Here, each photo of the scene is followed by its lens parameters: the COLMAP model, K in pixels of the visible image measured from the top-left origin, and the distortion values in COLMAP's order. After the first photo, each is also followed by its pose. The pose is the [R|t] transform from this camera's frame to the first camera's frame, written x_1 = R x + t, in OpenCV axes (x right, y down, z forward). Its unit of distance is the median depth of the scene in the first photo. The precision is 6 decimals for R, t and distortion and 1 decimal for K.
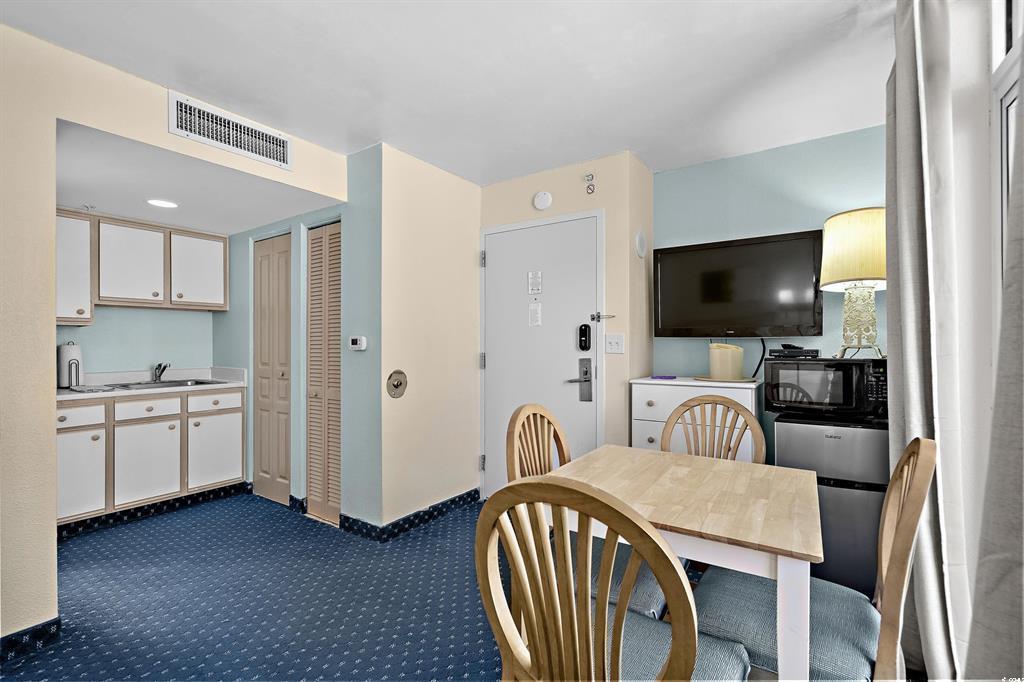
lens RADIAL K [[463.4, 0, 513.7], [0, 463.4, 343.7], [0, 0, 1]] dist [-0.004106, 0.001262]
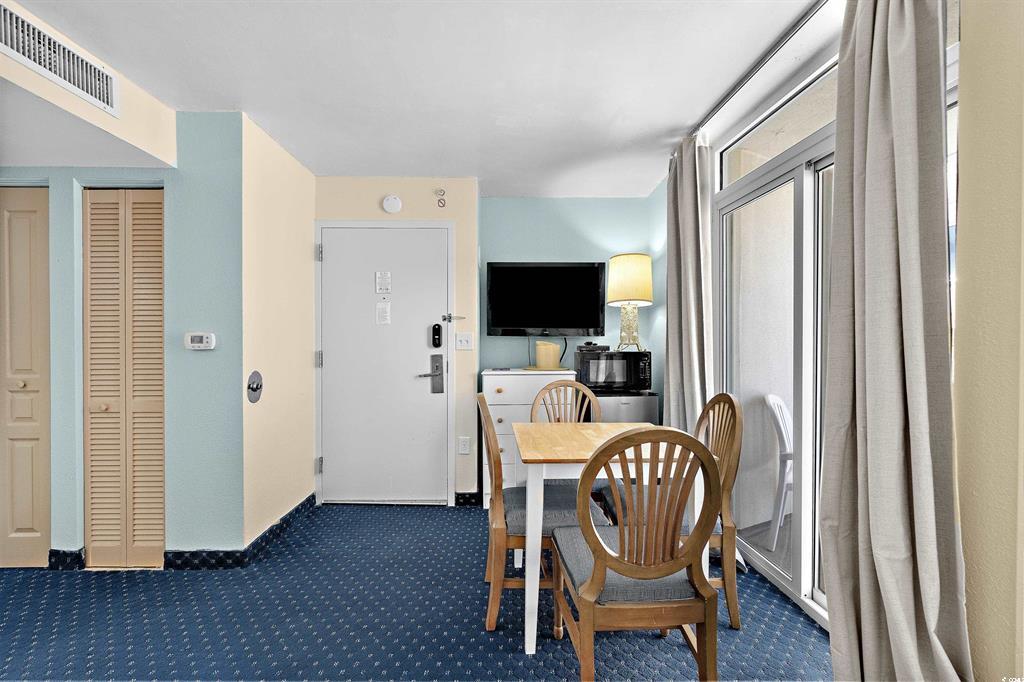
lens RADIAL K [[463.4, 0, 511.4], [0, 463.4, 344.5], [0, 0, 1]] dist [-0.004106, 0.001262]
pose [[0.812247, -0.004629, 0.583295, -0.352468], [-0.001315, 0.999951, 0.009767, -0.003819], [-0.583312, -0.008700, 0.812202, -0.008544]]
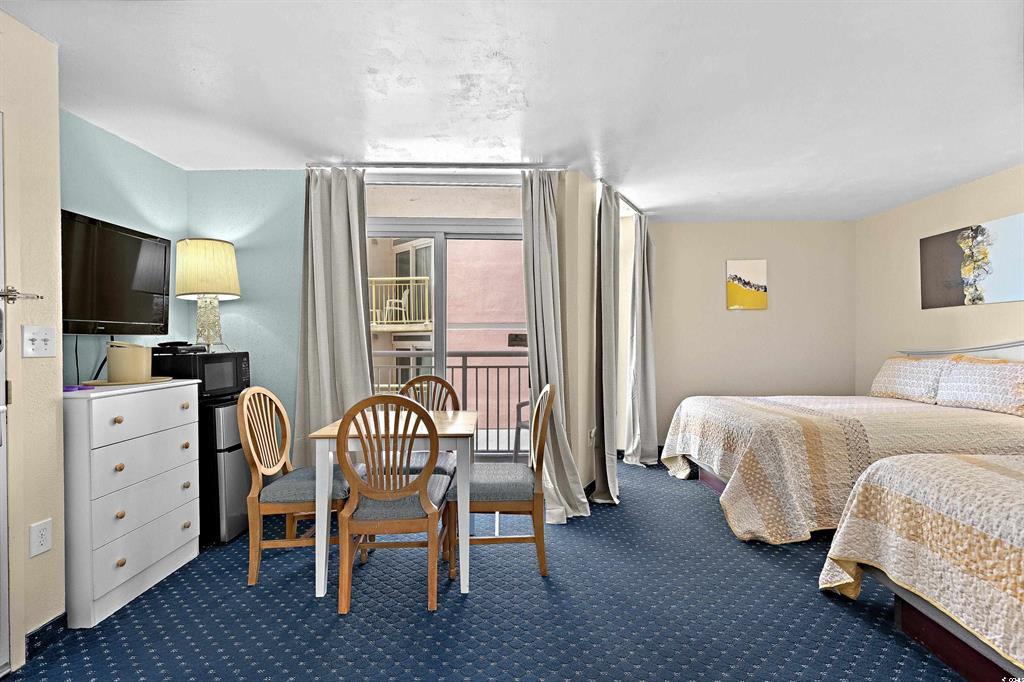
lens RADIAL K [[463.4, 0, 514.0], [0, 463.4, 340.1], [0, 0, 1]] dist [-0.004106, 0.001262]
pose [[-0.572704, 0.002934, 0.819757, -0.629729], [0.002370, 0.999995, -0.001924, 0.000704], [-0.819759, 0.000841, -0.572708, 0.812052]]
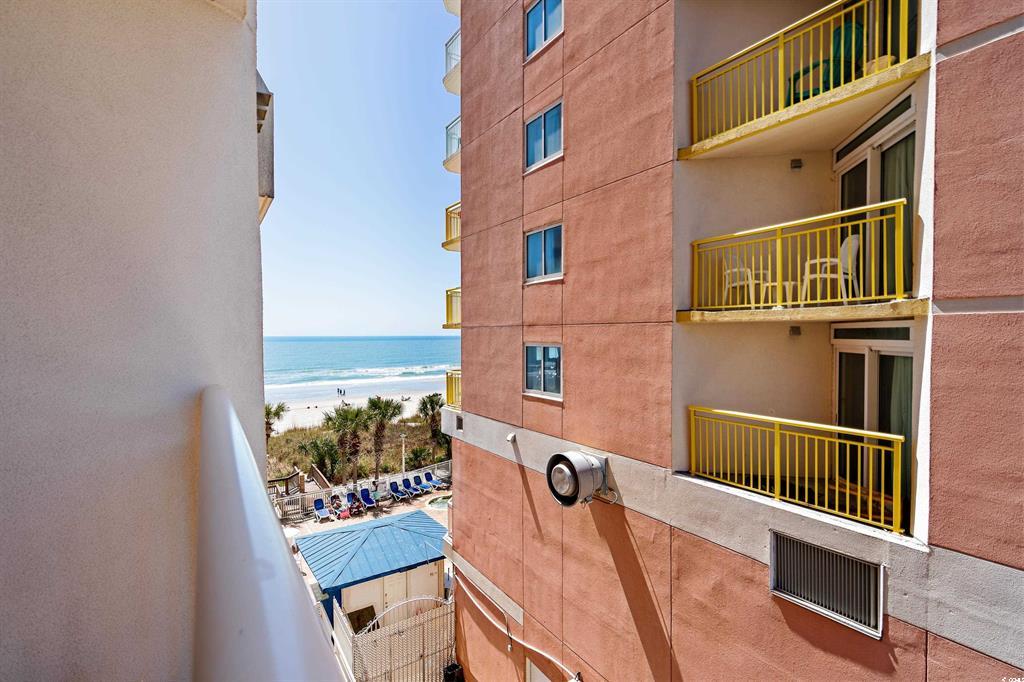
lens RADIAL K [[463.4, 0, 513.1], [0, 463.4, 340.1], [0, 0, 1]] dist [-0.004106, 0.001262]
pose [[0.369419, -0.023333, 0.928970, 0.844842], [0.009942, 0.999727, 0.021157, -0.058389], [-0.929210, 0.001420, 0.369550, -0.133642]]
